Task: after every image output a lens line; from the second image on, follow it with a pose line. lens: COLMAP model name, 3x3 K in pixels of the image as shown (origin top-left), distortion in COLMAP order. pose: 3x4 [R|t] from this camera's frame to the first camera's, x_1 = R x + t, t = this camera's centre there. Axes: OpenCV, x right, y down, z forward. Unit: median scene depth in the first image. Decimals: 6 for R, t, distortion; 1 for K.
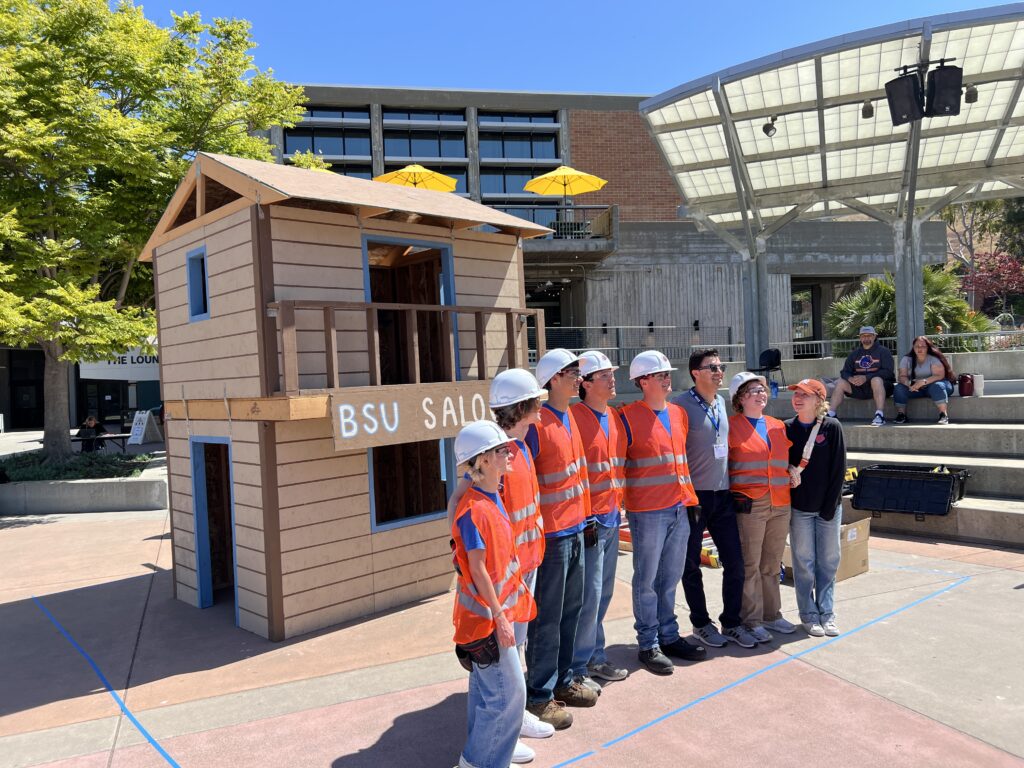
lens RADIAL K [[773.2, 0, 514.0], [0, 773.2, 386.7], [0, 0, 1]] dist [0.011481, -0.004466]
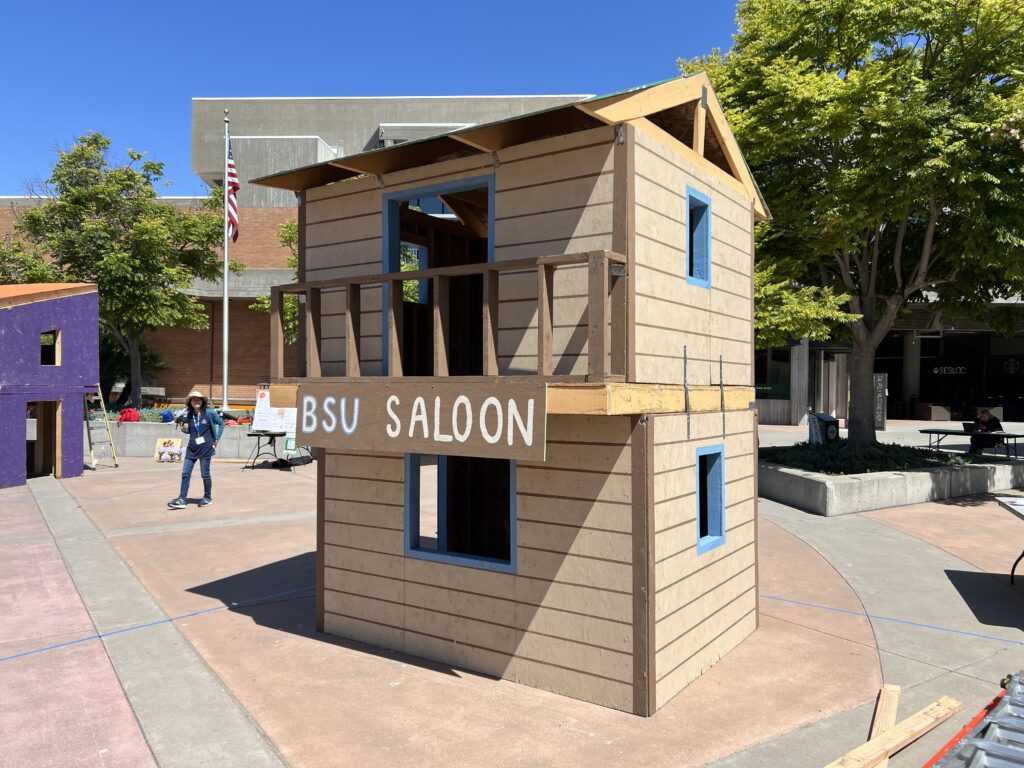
lens RADIAL K [[773.2, 0, 514.1], [0, 773.2, 382.7], [0, 0, 1]] dist [0.011481, -0.004466]
pose [[0.210338, 0.043112, -0.976678, 0.683794], [-0.026962, 0.998903, 0.038286, -0.032134], [0.977257, 0.018281, 0.211269, 1.003707]]
